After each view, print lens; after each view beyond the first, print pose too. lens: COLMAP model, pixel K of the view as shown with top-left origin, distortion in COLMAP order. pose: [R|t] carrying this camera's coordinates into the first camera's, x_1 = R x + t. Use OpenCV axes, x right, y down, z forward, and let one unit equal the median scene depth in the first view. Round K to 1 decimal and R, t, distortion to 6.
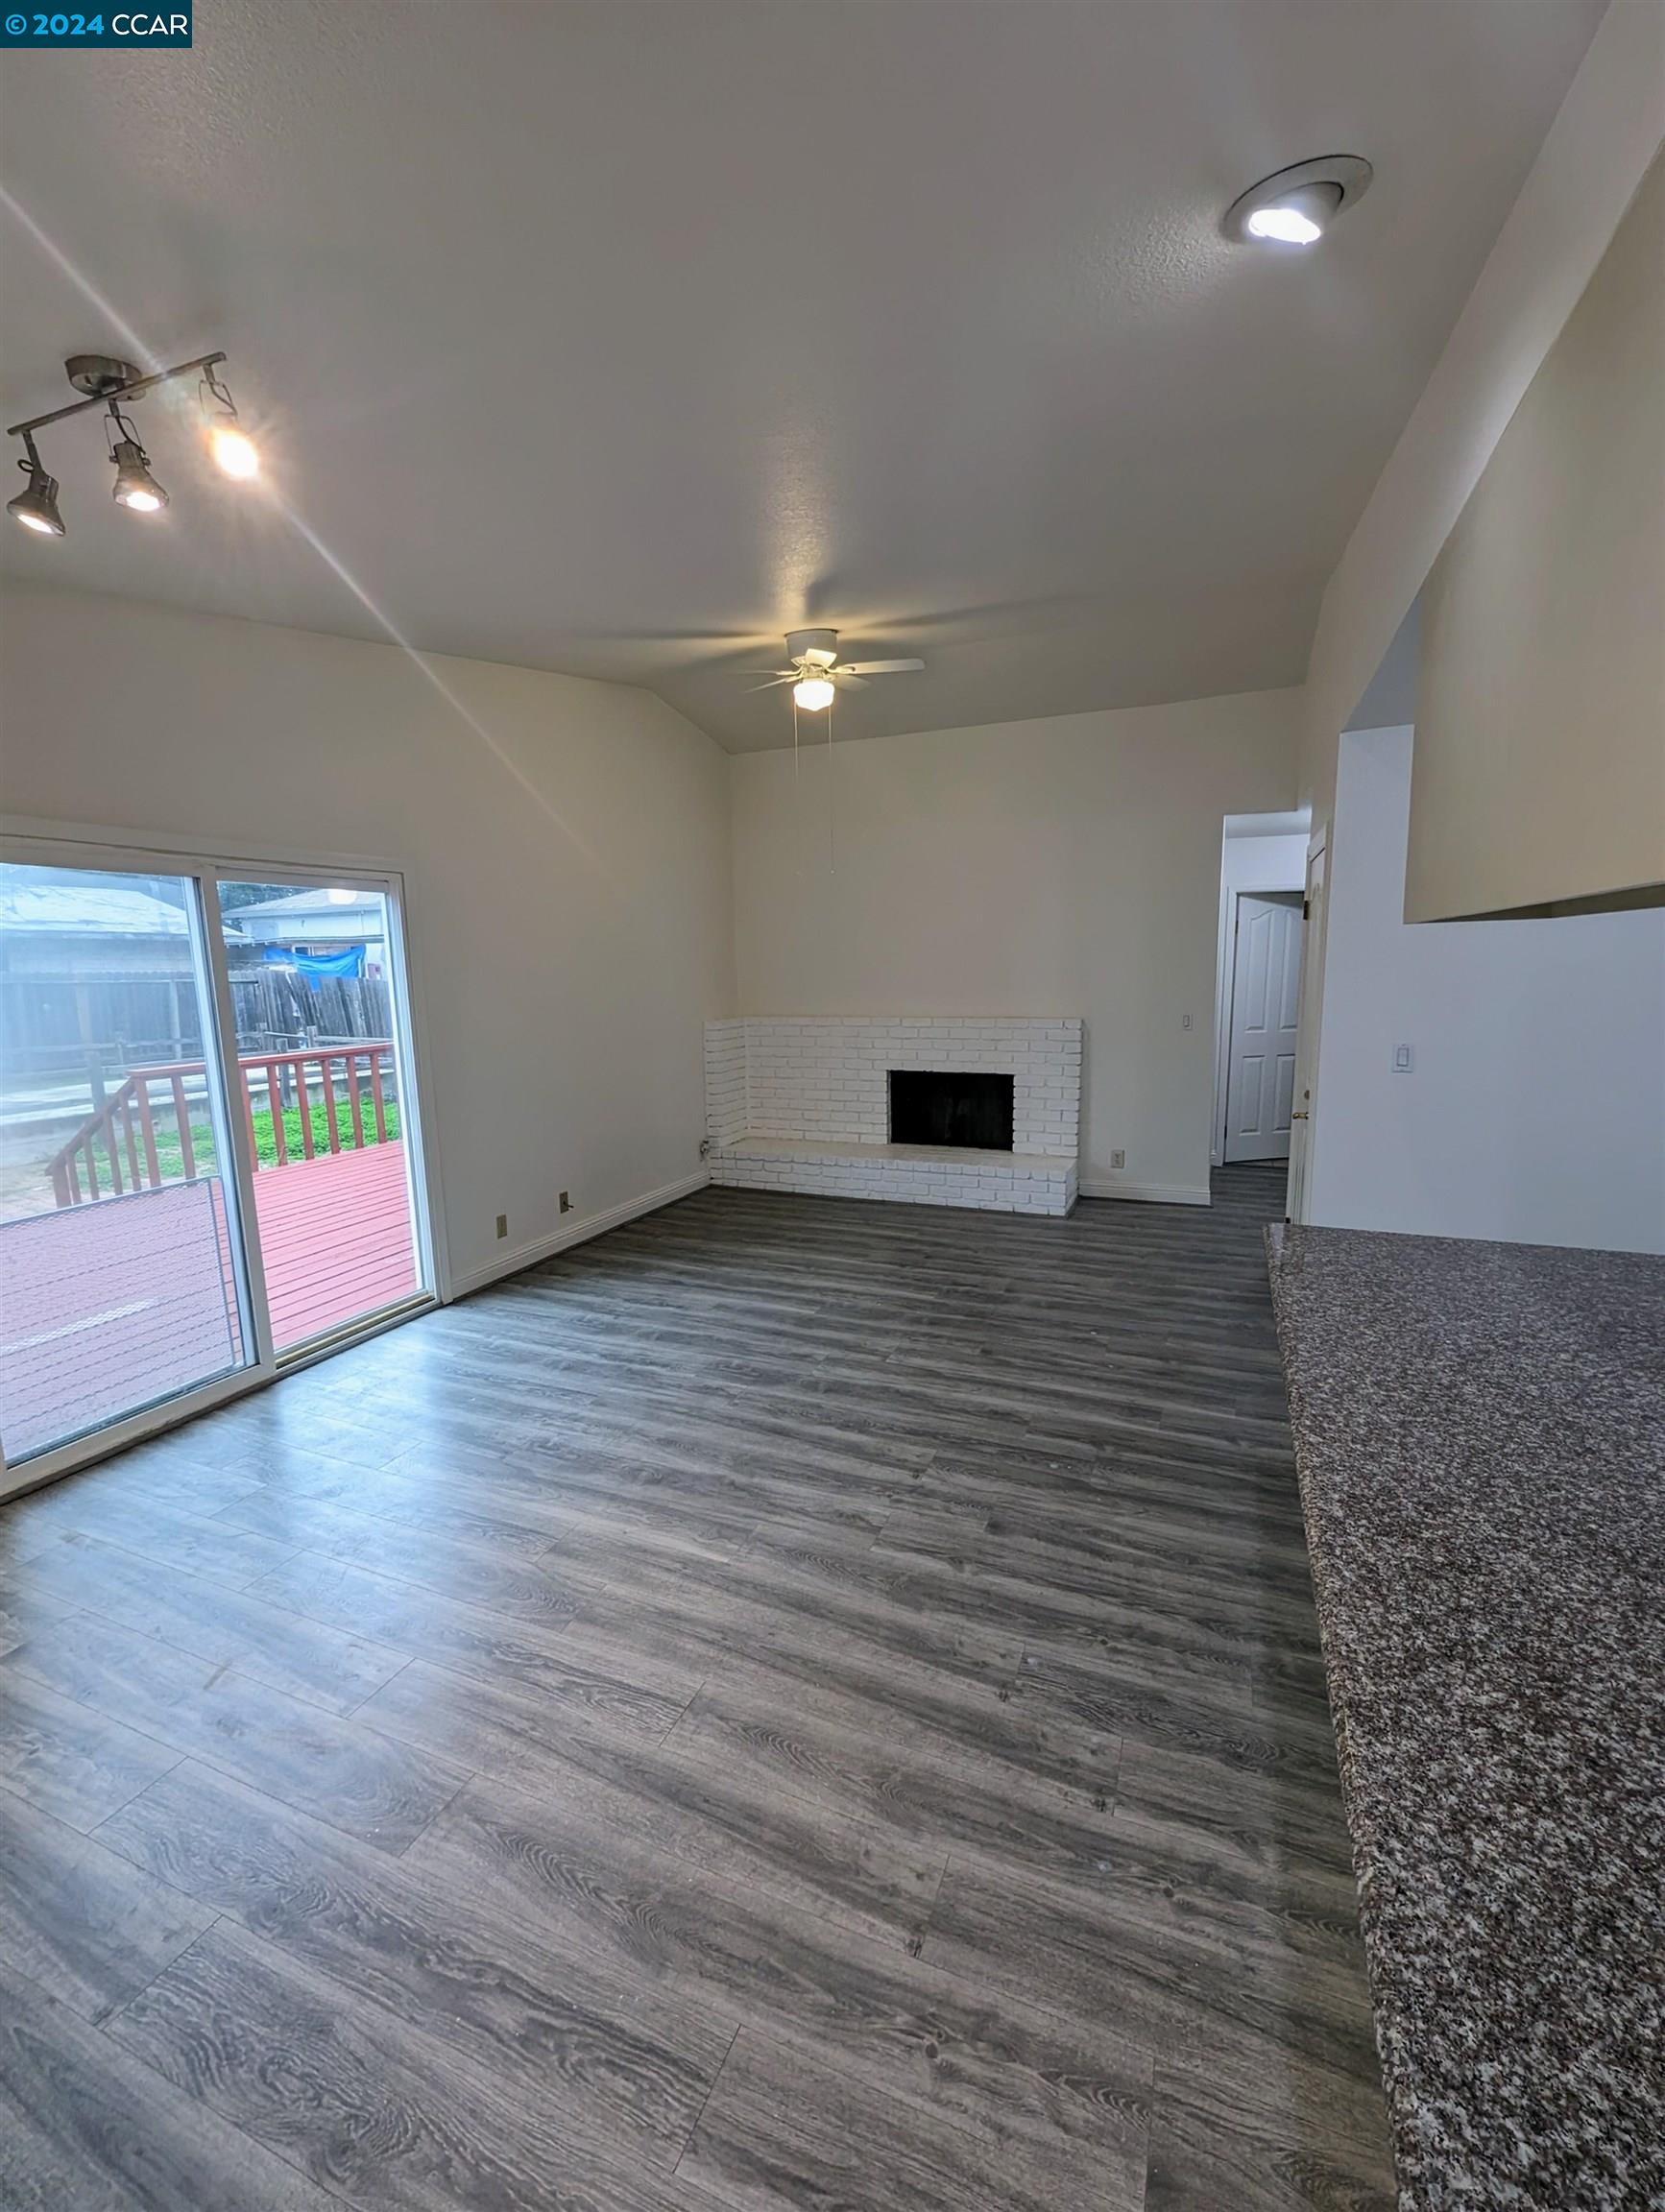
lens RADIAL K [[901.2, 0, 831.5], [0, 901.2, 1077.1], [0, 0, 1]] dist [-0.002413, 0.000912]
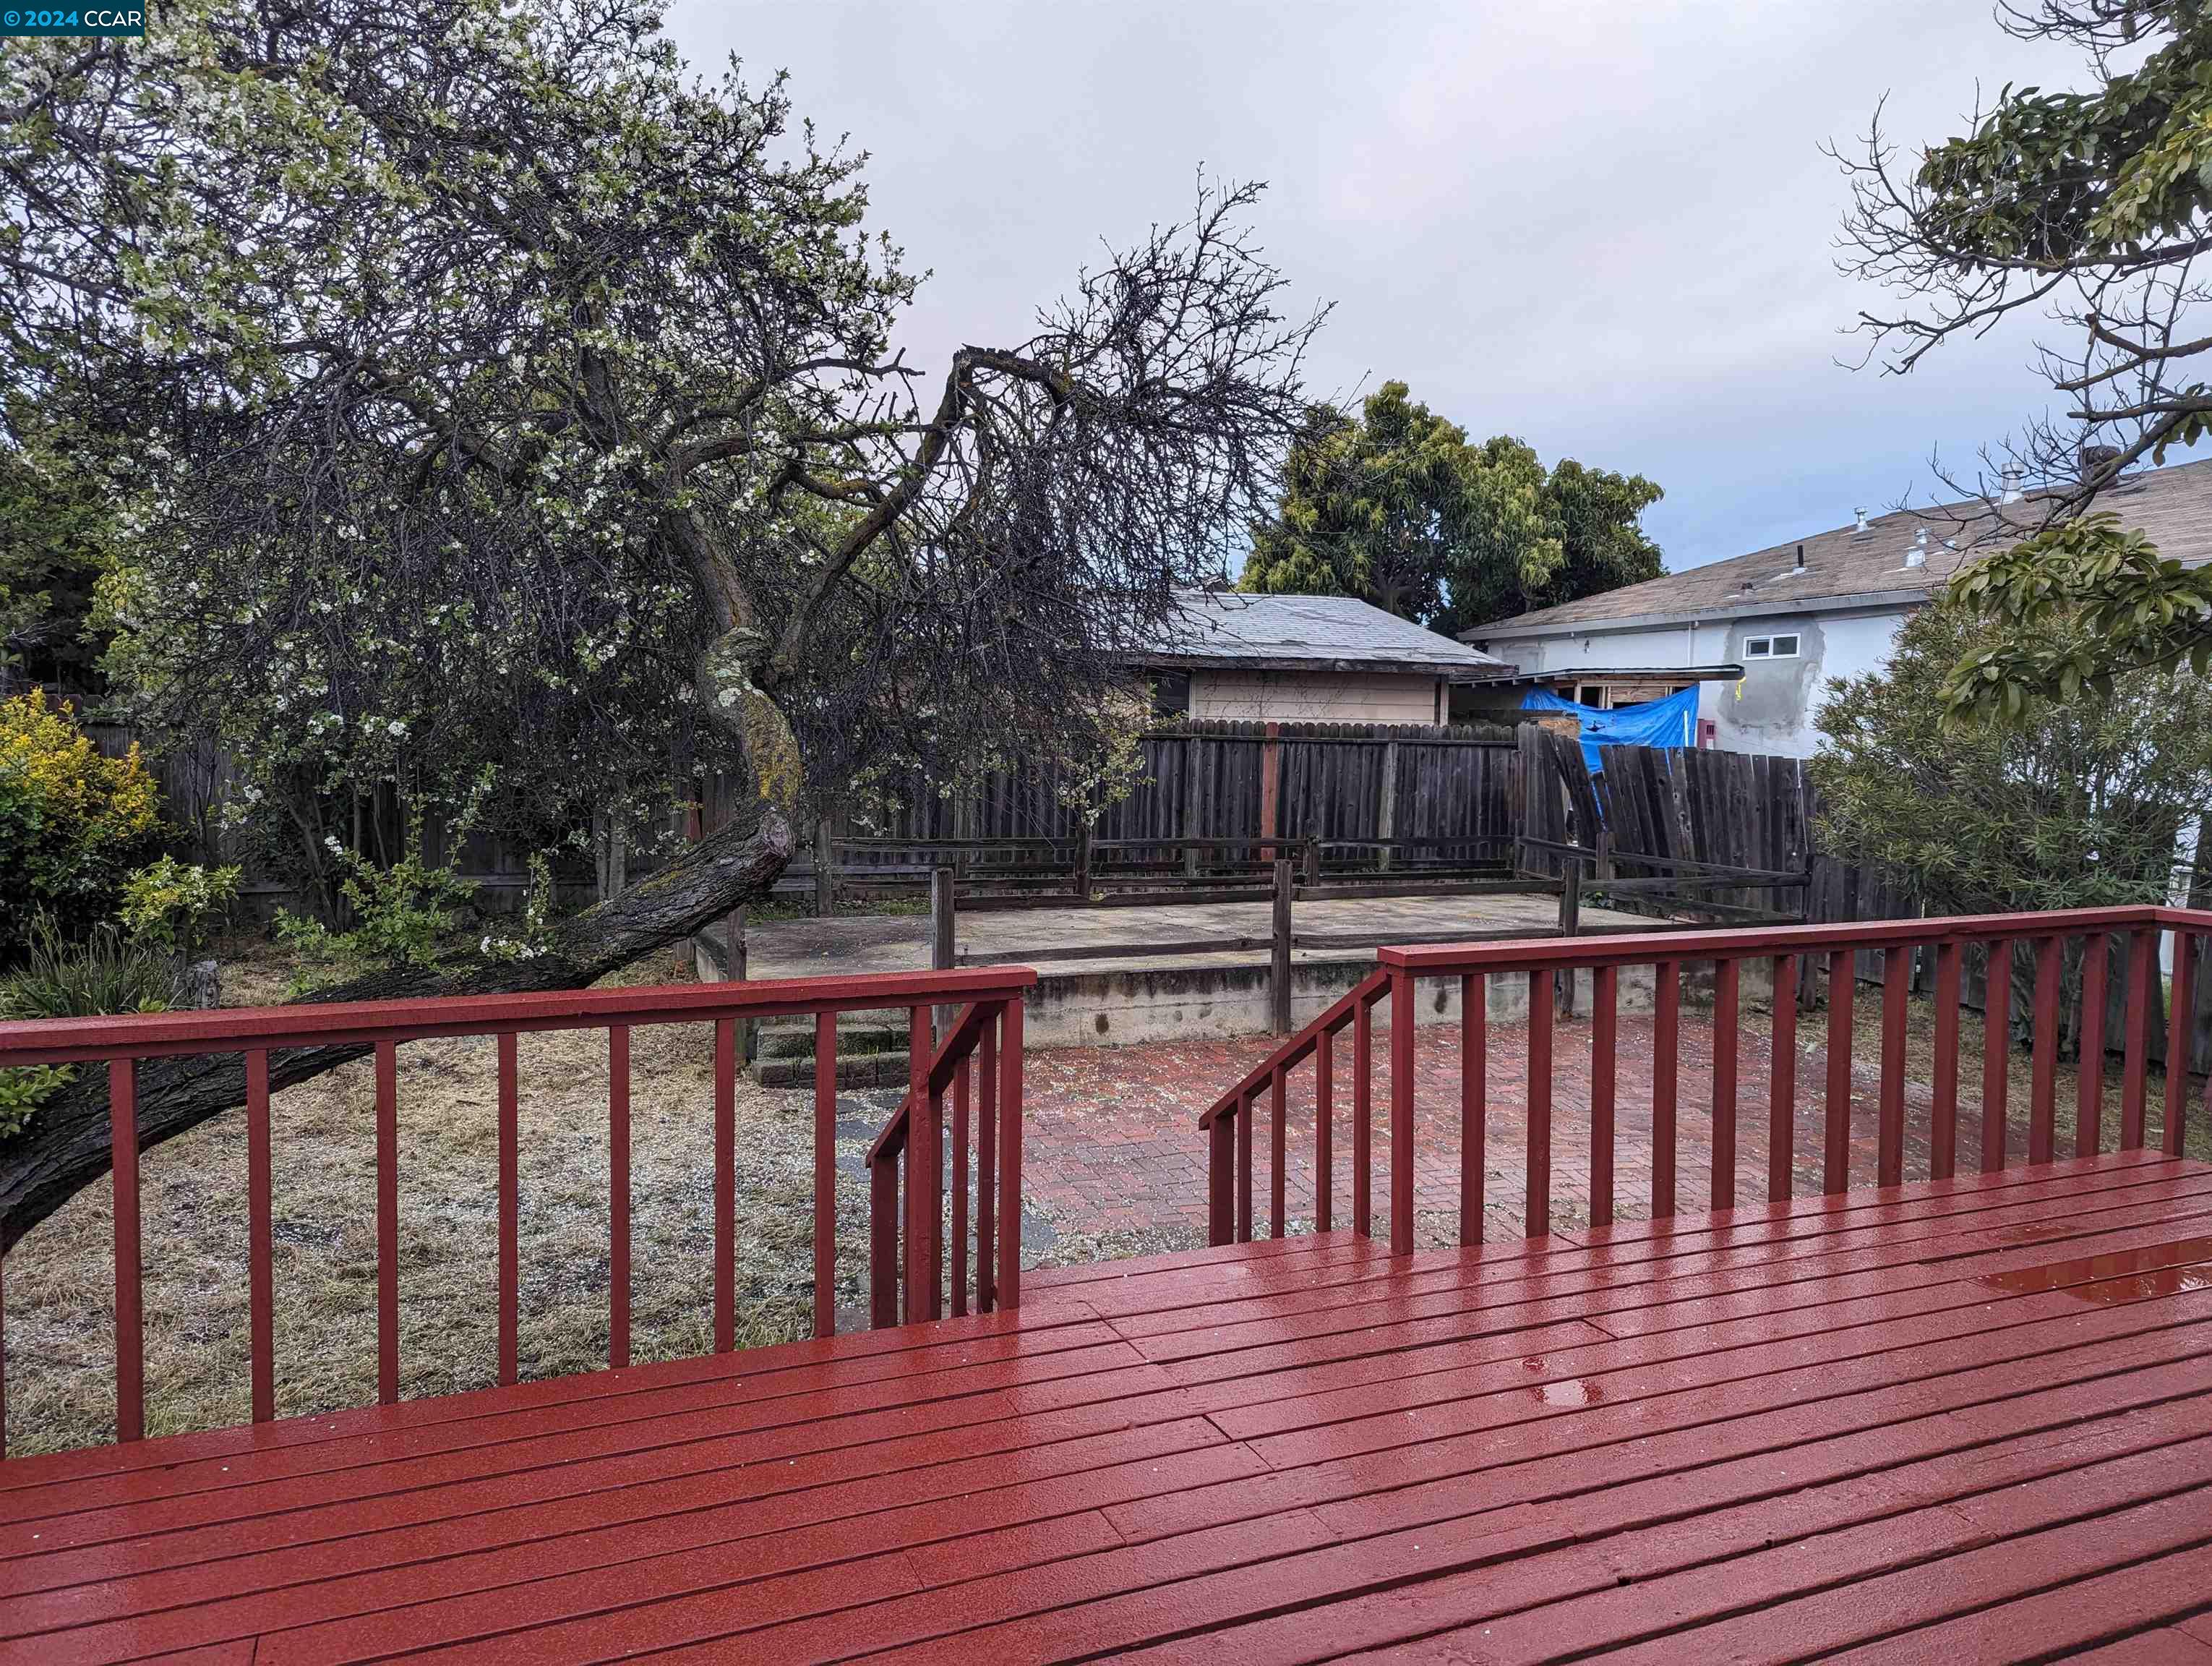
lens RADIAL K [[1500.1, 0, 1115.6], [0, 1500.1, 835.0], [0, 0, 1]] dist [0.026872, -0.013201]
pose [[0.705052, 0.072276, -0.705463, -0.149580], [-0.111957, 0.993662, -0.010090, -0.013726], [0.700262, 0.086095, 0.708675, 0.167746]]
